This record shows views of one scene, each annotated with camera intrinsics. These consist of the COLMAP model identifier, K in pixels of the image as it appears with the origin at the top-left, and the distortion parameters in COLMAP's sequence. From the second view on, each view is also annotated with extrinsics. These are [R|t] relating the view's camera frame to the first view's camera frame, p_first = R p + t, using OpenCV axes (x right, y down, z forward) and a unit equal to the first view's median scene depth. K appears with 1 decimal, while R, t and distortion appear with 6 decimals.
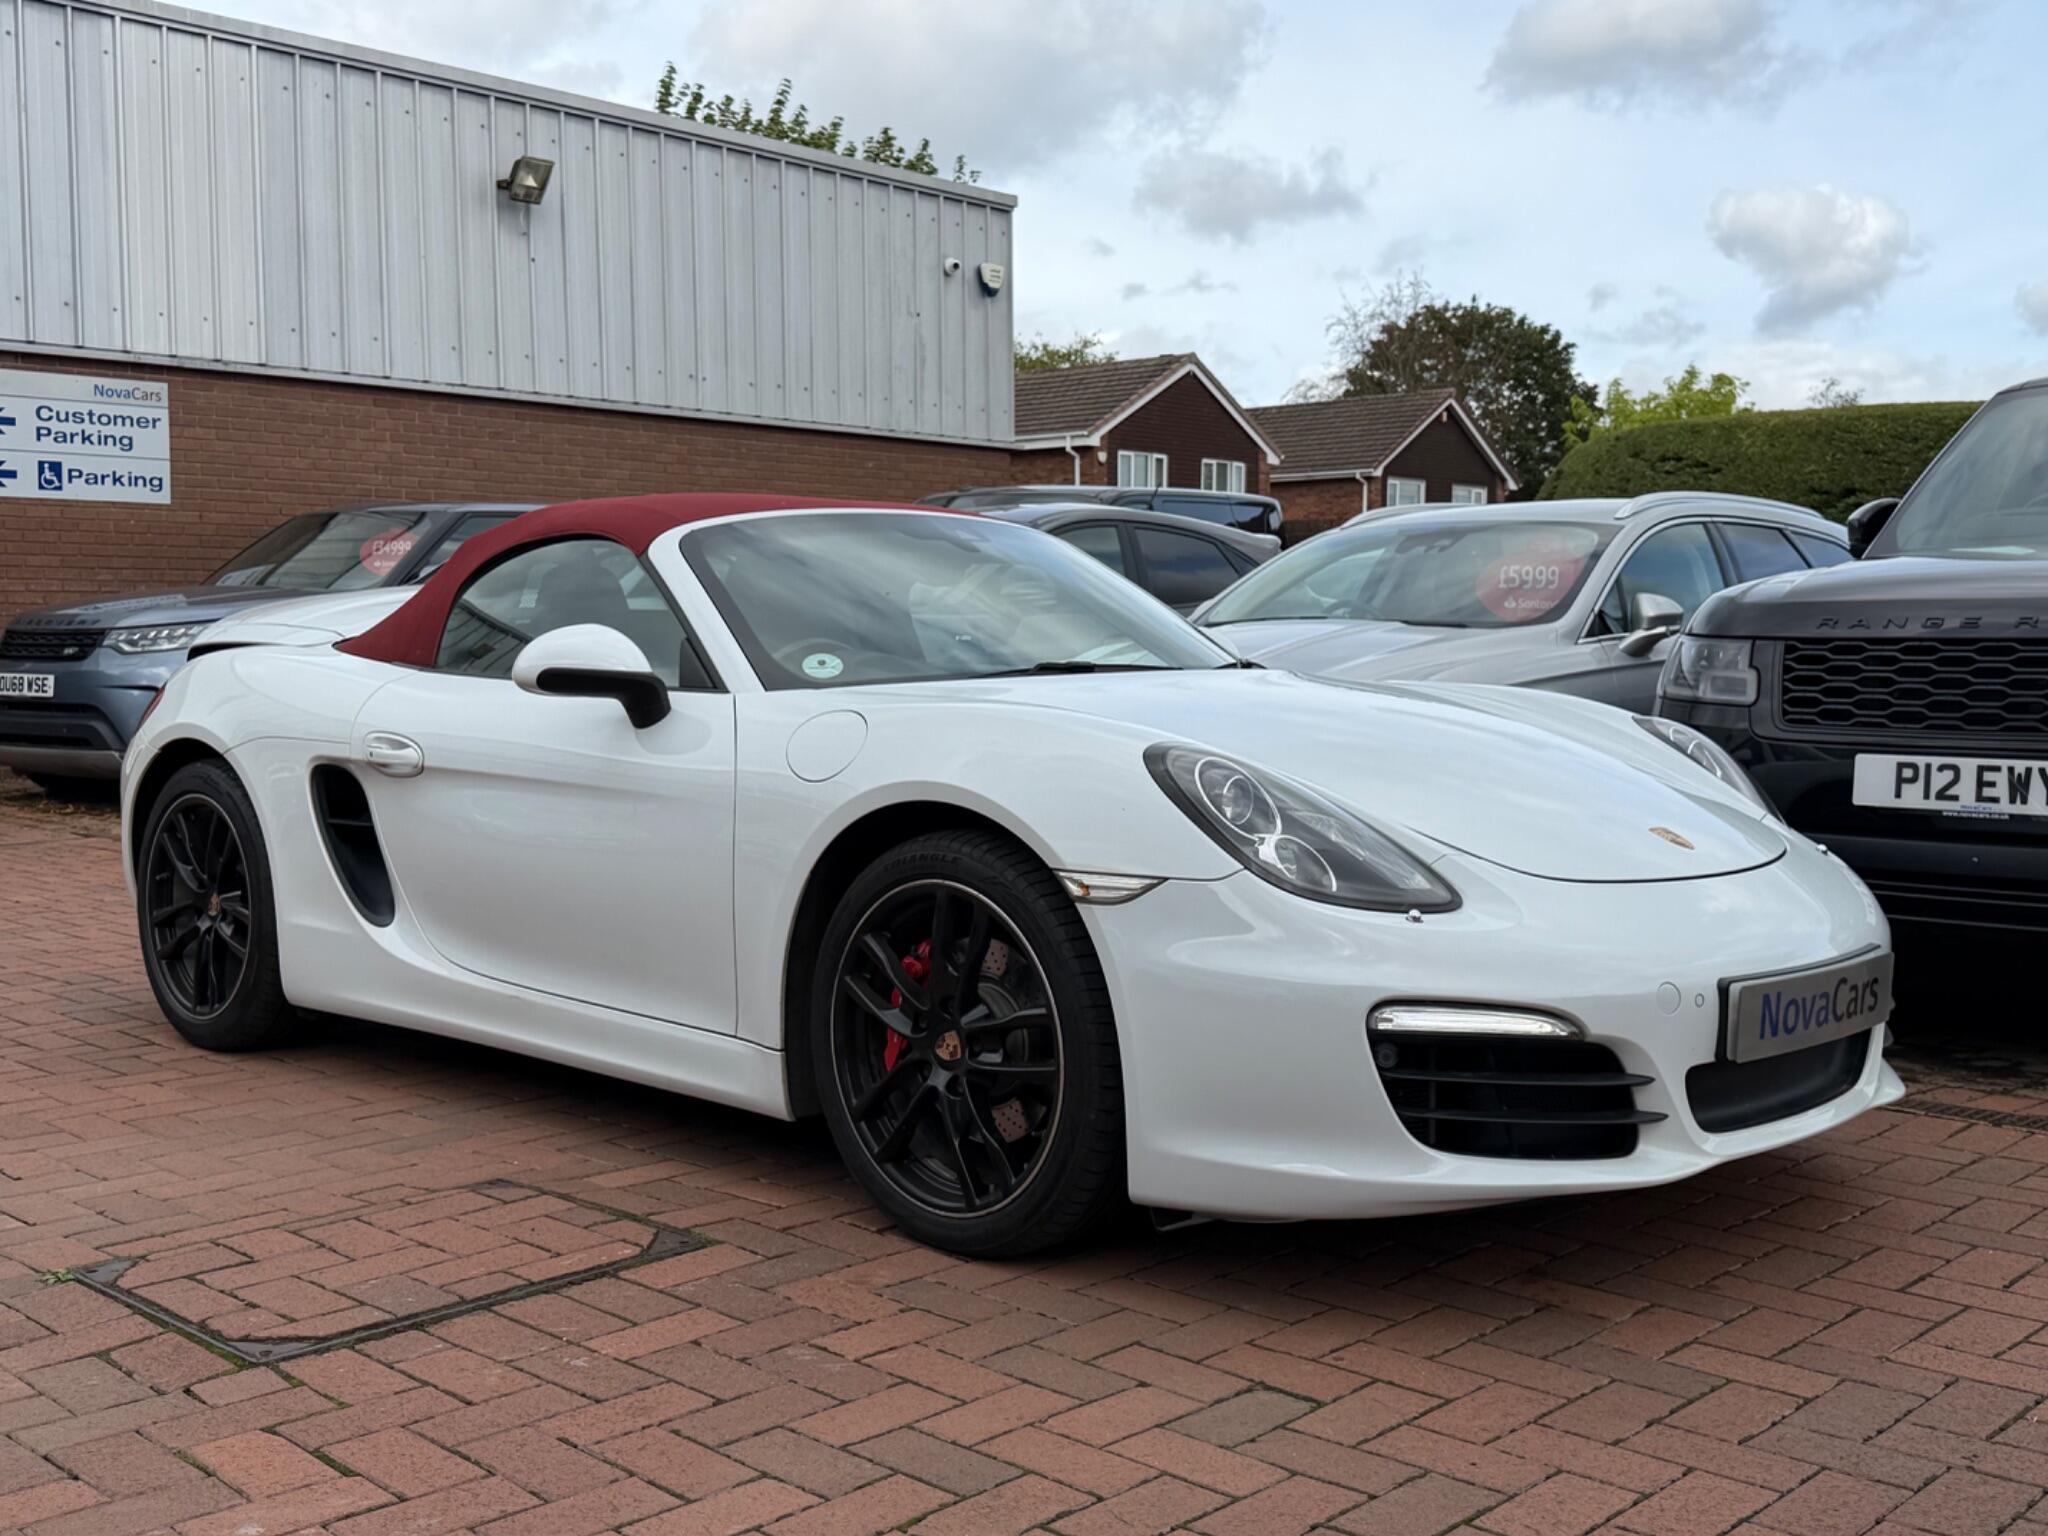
lens RADIAL K [[2133.4, 0, 1028.5], [0, 2133.4, 766.6], [0, 0, 1]] dist [0.194908, -0.469959]
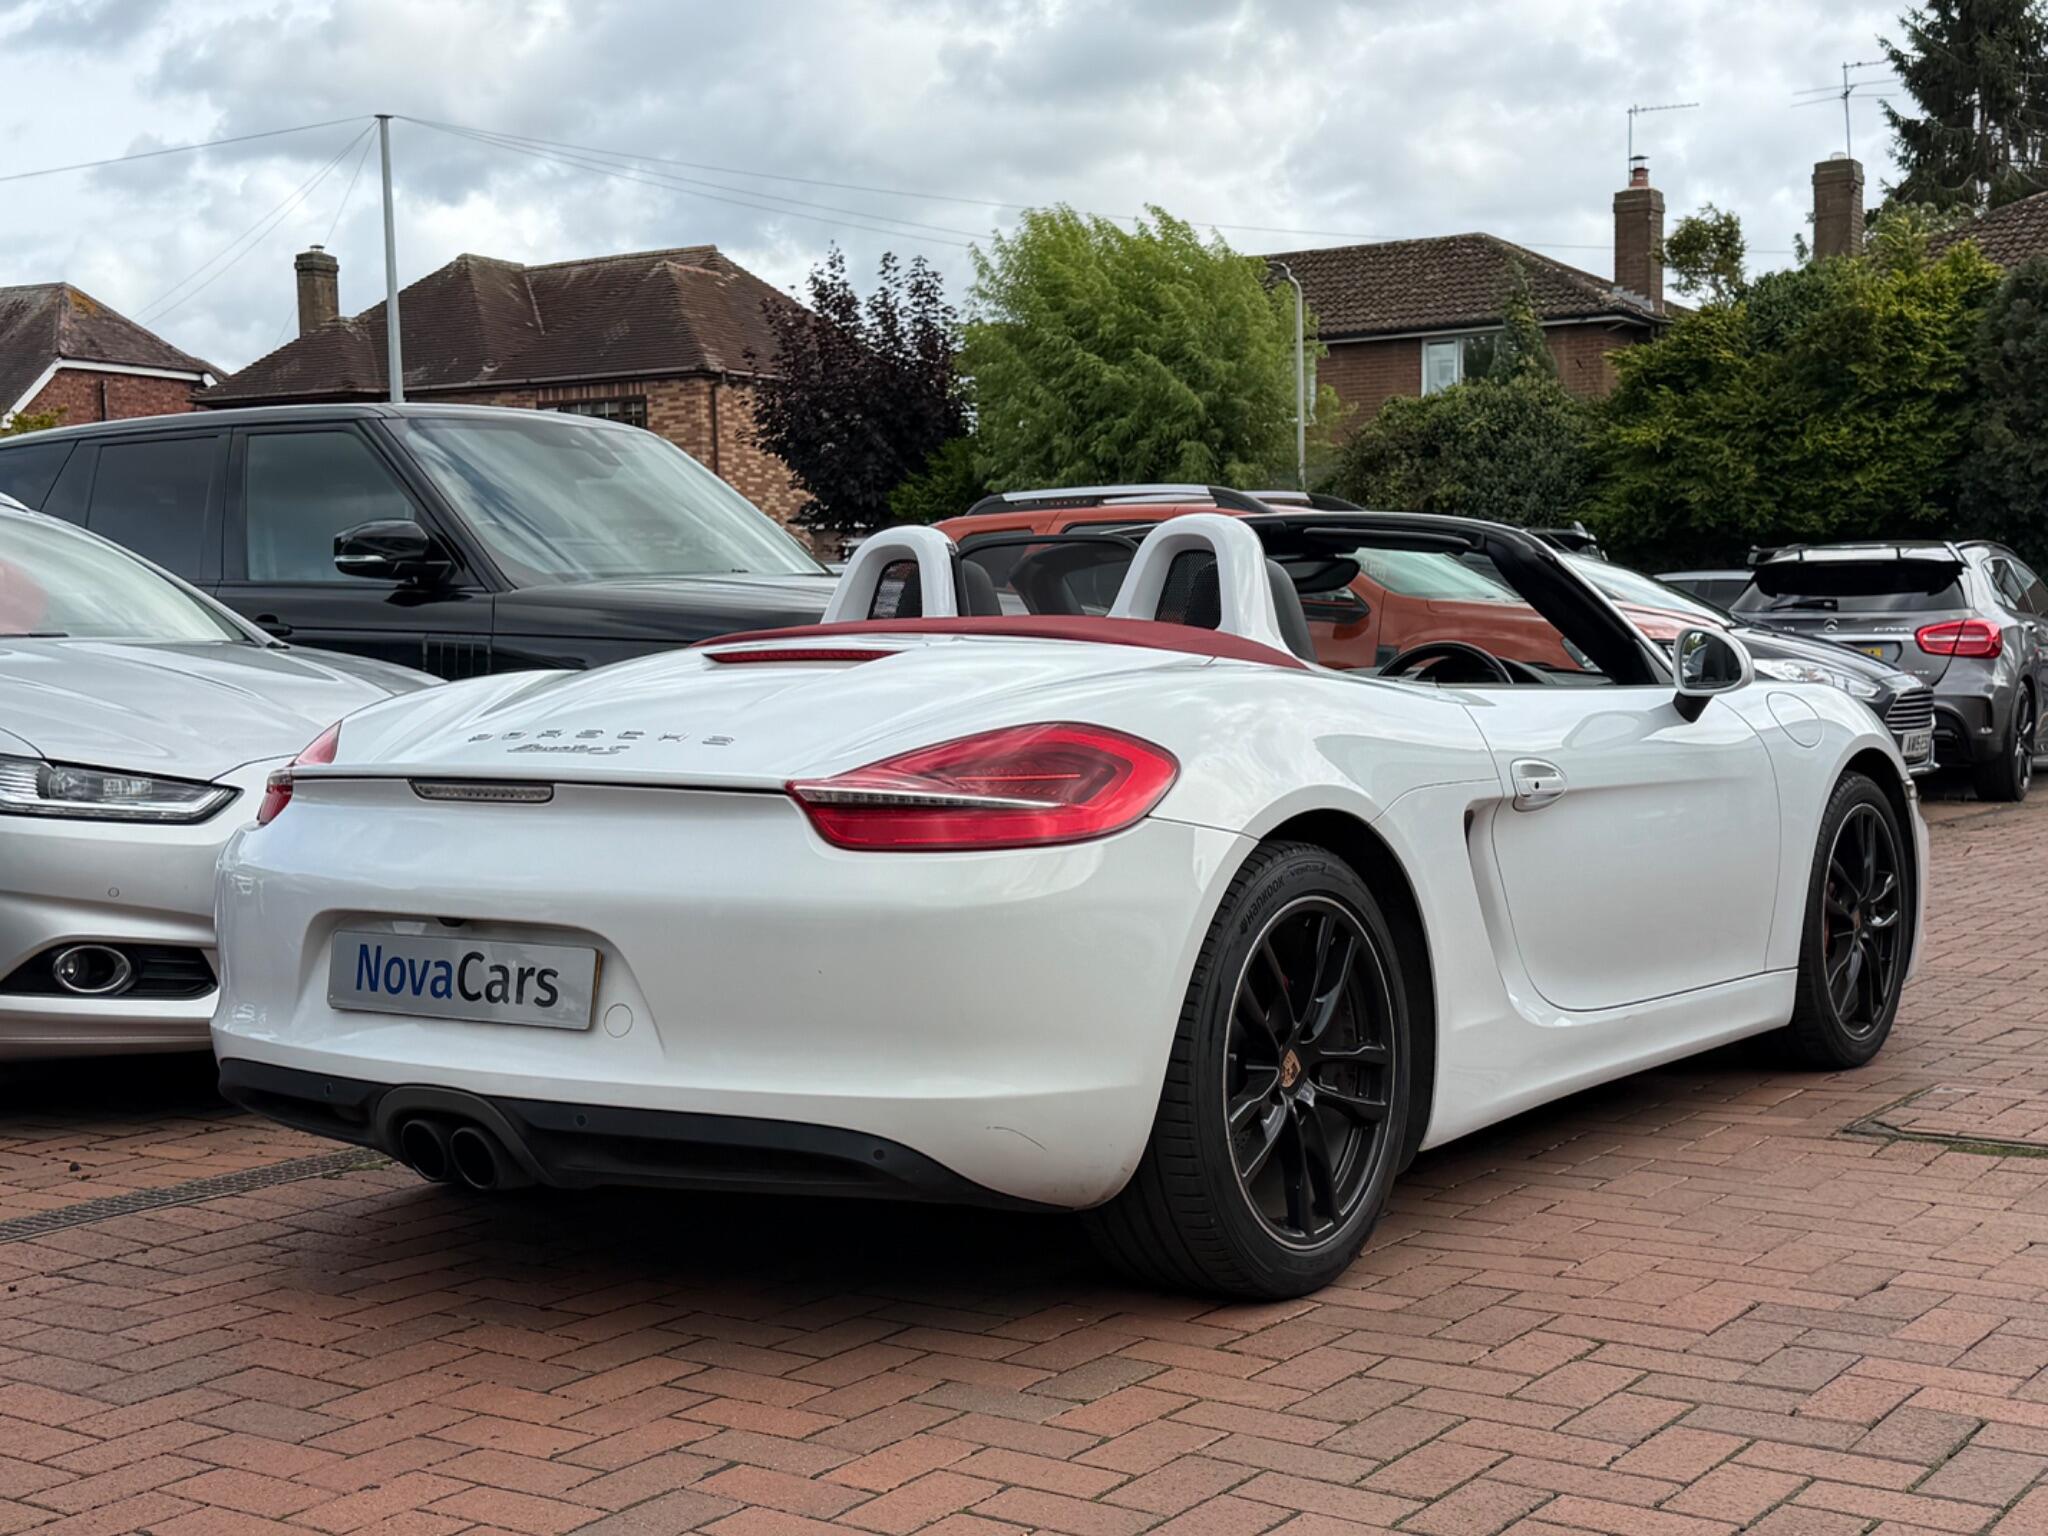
lens RADIAL K [[2755.8, 0, 1024.0], [0, 2755.8, 768.0], [0, 0, 1]] dist [0.176094, -0.316587]
pose [[-0.154250, -0.044926, 0.987010, -1.200582], [0.077269, 0.995358, 0.057382, -0.080296], [-0.985006, 0.085116, -0.150062, 1.228759]]
